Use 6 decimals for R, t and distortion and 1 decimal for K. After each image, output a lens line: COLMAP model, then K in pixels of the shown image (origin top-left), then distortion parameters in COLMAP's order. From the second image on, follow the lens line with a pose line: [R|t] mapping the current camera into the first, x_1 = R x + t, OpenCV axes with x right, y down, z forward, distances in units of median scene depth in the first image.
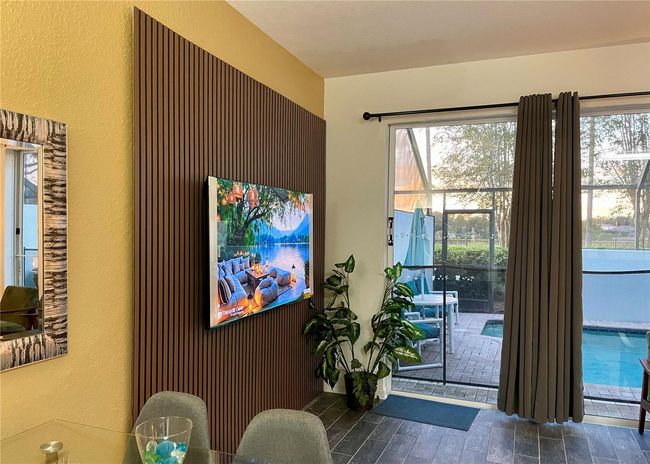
lens RADIAL K [[513.4, 0, 308.3], [0, 513.4, 233.1], [0, 0, 1]] dist [0.087731, -0.117274]
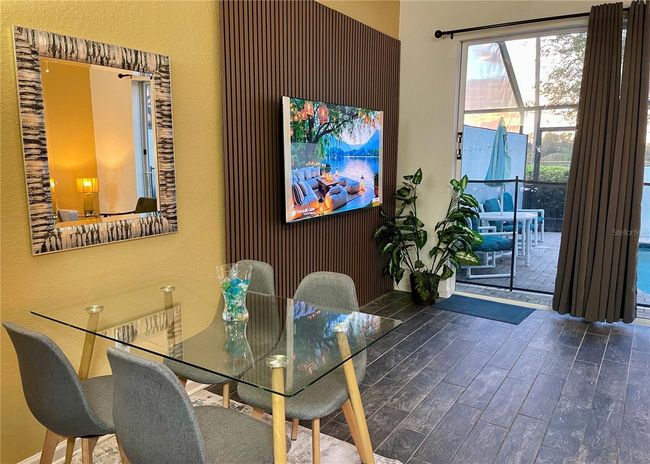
lens RADIAL K [[513.4, 0, 308.3], [0, 513.4, 233.1], [0, 0, 1]] dist [0.087731, -0.117274]
pose [[0.977779, 0.025166, -0.208123, 0.094777], [0.003970, 0.990368, 0.138403, 0.029626], [0.209602, -0.136153, 0.968261, -0.147953]]
